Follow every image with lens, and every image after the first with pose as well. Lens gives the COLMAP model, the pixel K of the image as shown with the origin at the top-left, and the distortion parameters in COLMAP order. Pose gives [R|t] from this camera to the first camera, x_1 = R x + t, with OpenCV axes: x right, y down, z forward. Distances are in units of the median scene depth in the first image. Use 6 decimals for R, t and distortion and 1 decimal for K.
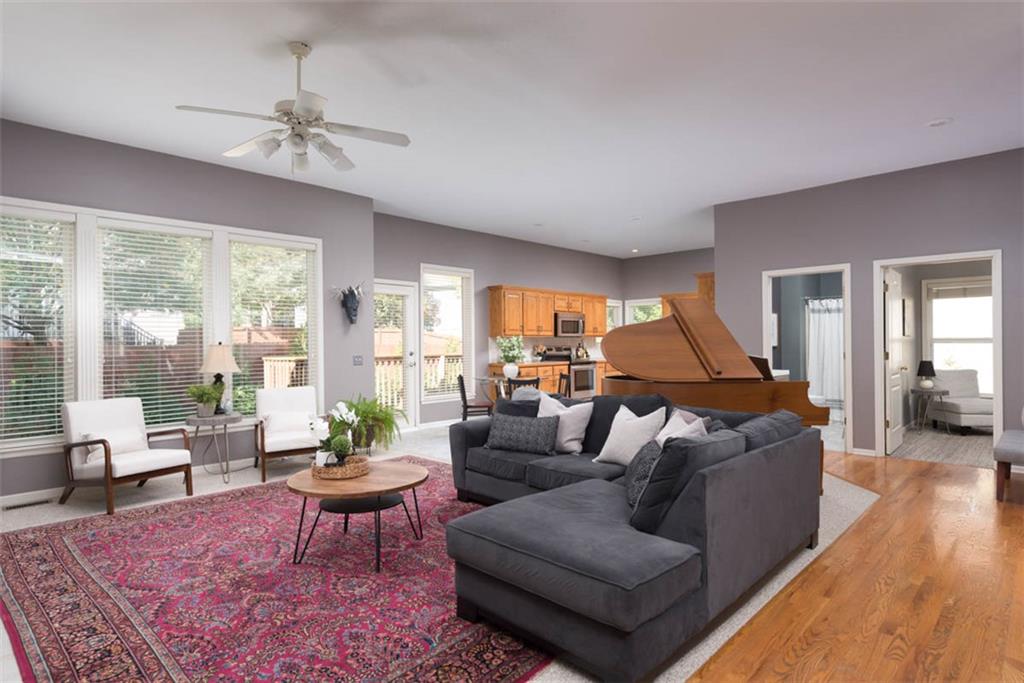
lens RADIAL K [[553.2, 0, 512.0], [0, 553.2, 341.5], [0, 0, 1]] dist [0.011579, -0.000992]
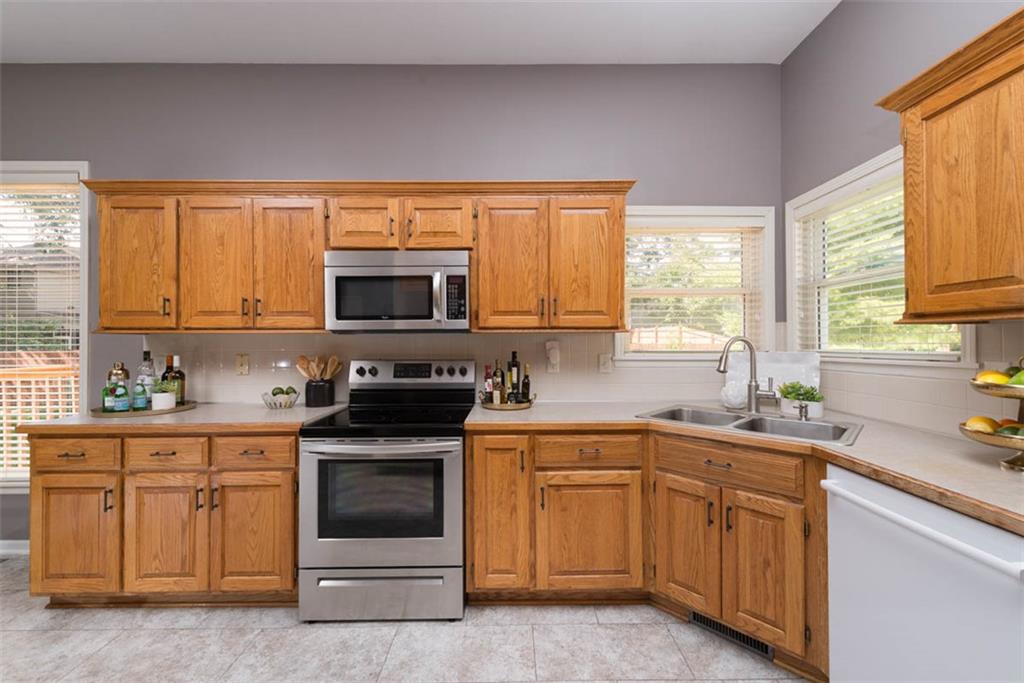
lens RADIAL K [[398.2, 0, 513.6], [0, 398.2, 339.3], [0, 0, 1]] dist [0.008646, -0.000059]
pose [[0.703276, 0.001222, -0.710916, 0.308018], [-0.000756, 0.999999, 0.000971, -0.004811], [0.710917, -0.000146, 0.703276, 0.915425]]
